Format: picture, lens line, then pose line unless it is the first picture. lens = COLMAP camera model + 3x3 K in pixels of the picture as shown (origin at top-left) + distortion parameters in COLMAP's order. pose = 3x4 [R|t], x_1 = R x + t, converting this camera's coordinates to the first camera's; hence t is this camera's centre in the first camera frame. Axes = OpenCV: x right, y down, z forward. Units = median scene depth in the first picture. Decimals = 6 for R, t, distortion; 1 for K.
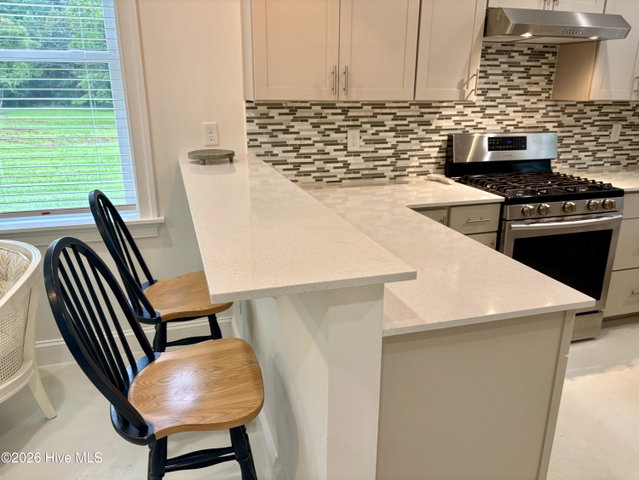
lens RADIAL K [[485.0, 0, 321.3], [0, 485.0, 240.6], [0, 0, 1]] dist [0.021275, -0.004996]
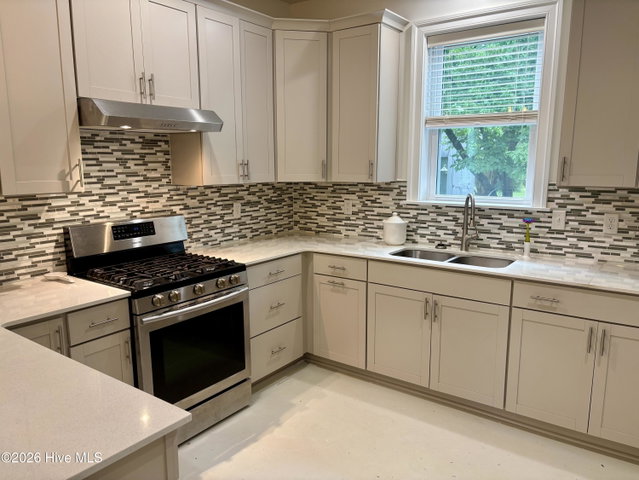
lens RADIAL K [[485.0, 0, 317.2], [0, 485.0, 240.3], [0, 0, 1]] dist [0.021275, -0.004996]
pose [[0.800828, -0.104271, 0.589747, 0.103813], [0.185157, 0.979590, -0.078230, -0.038617], [-0.569553, 0.171845, 0.803790, 0.020992]]
